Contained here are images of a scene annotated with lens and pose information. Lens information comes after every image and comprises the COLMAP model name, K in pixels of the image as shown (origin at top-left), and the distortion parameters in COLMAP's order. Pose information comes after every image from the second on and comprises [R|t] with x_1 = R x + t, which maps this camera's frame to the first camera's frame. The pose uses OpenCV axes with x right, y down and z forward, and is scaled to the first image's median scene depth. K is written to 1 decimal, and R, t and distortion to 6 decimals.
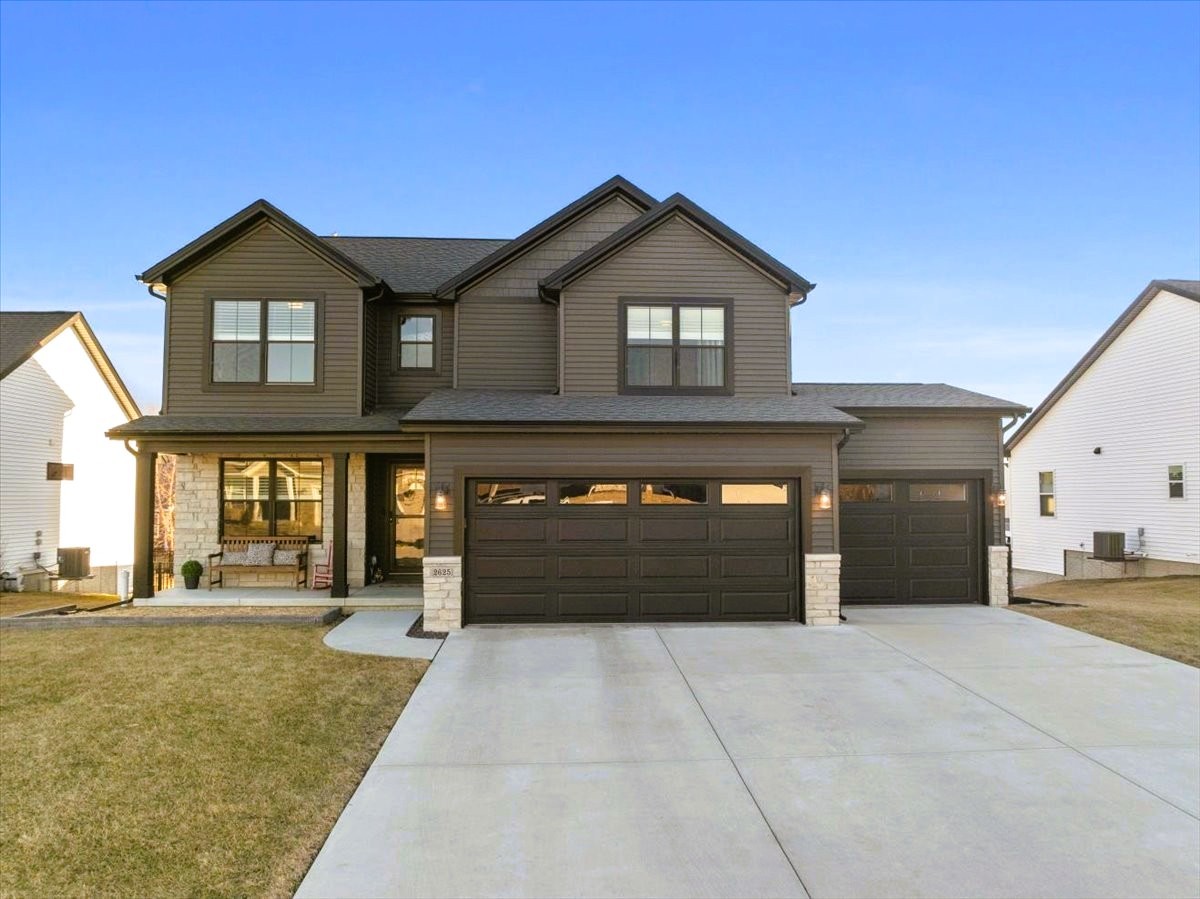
lens RADIAL K [[859.6, 0, 600.0], [0, 859.6, 449.5], [0, 0, 1]] dist [-0.035619, -0.006755]
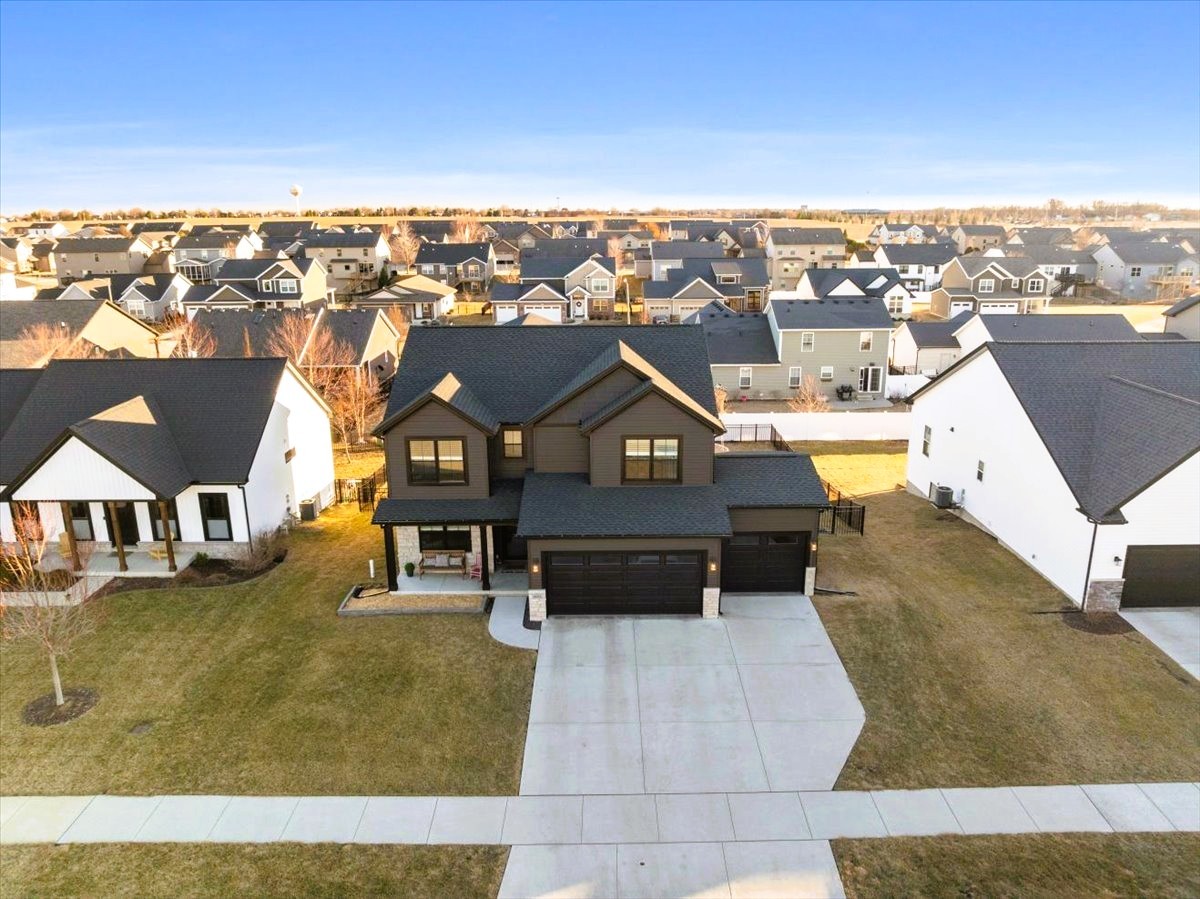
lens RADIAL K [[859.6, 0, 600.0], [0, 859.6, 449.5], [0, 0, 1]] dist [-0.035619, -0.006755]
pose [[0.998301, 0.006534, -0.057908, 0.085563], [0.012437, 0.946916, 0.321240, -0.761486], [0.056933, -0.321414, 0.945226, -0.794458]]
